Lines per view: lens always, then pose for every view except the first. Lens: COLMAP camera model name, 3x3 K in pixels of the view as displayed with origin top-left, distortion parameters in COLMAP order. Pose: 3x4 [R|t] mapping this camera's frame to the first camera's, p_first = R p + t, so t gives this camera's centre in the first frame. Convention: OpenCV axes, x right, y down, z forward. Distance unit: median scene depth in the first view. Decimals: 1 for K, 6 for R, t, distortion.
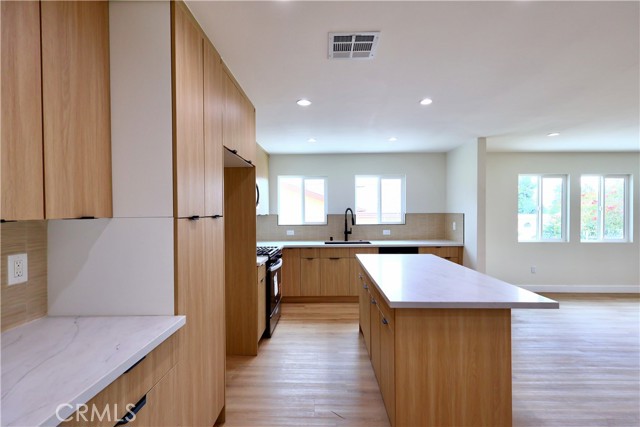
lens RADIAL K [[298.2, 0, 318.5], [0, 298.2, 212.5], [0, 0, 1]] dist [-0.000020, 0.000971]
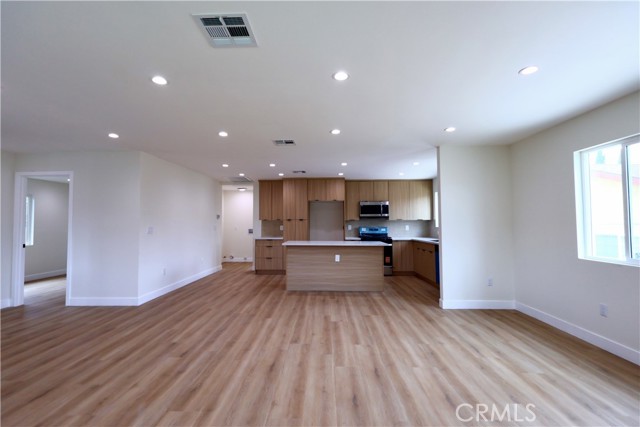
lens RADIAL K [[298.2, 0, 318.5], [0, 298.2, 212.5], [0, 0, 1]] dist [-0.000020, 0.000971]
pose [[-0.012103, -0.037047, -0.999240, 1.351233], [0.000802, 0.999313, -0.037060, 0.024249], [0.999926, -0.001250, -0.012065, 0.467159]]
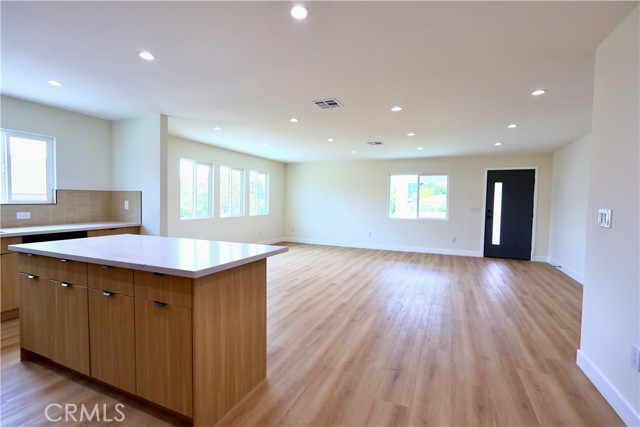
lens RADIAL K [[298.2, 0, 318.5], [0, 298.2, 212.5], [0, 0, 1]] dist [-0.000020, 0.000971]
pose [[0.394207, -0.026186, 0.918649, -0.143016], [-0.013689, 0.999316, 0.034360, 0.027329], [-0.918920, -0.026120, 0.393579, 0.099134]]
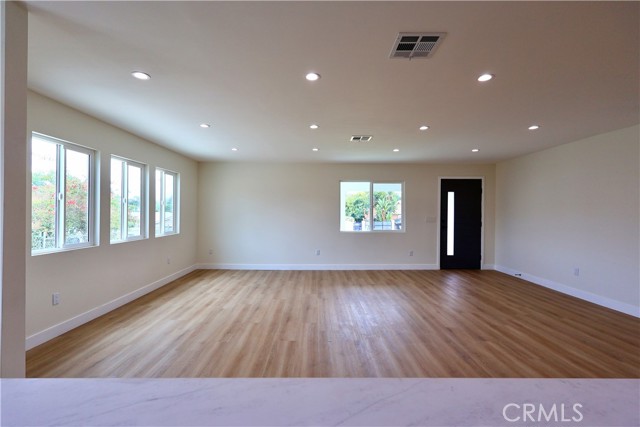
lens RADIAL K [[295.5, 0, 316.7], [0, 295.5, 212.4], [0, 0, 1]] dist [0.000471, 0.000432]
pose [[-0.014835, 0.000677, 0.999890, 0.127425], [-0.000127, 1.000000, -0.000679, 0.018952], [-0.999890, -0.000137, -0.014835, 0.500665]]
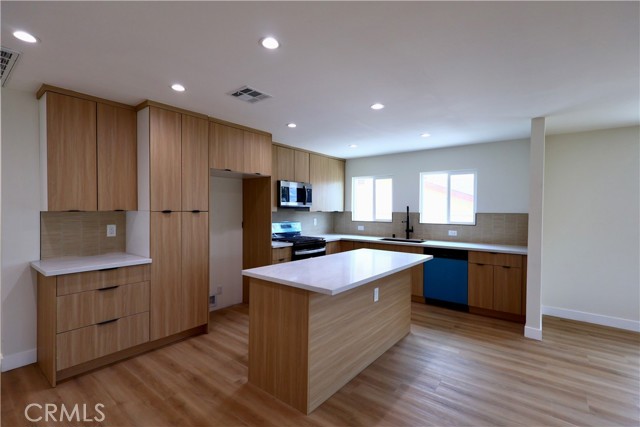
lens RADIAL K [[298.2, 0, 318.5], [0, 298.2, 212.5], [0, 0, 1]] dist [-0.000020, 0.000971]
pose [[0.794862, 0.018365, -0.606512, 0.467343], [-0.012303, 0.999824, 0.014151, -0.004600], [0.606665, -0.003787, 0.794949, 0.017818]]
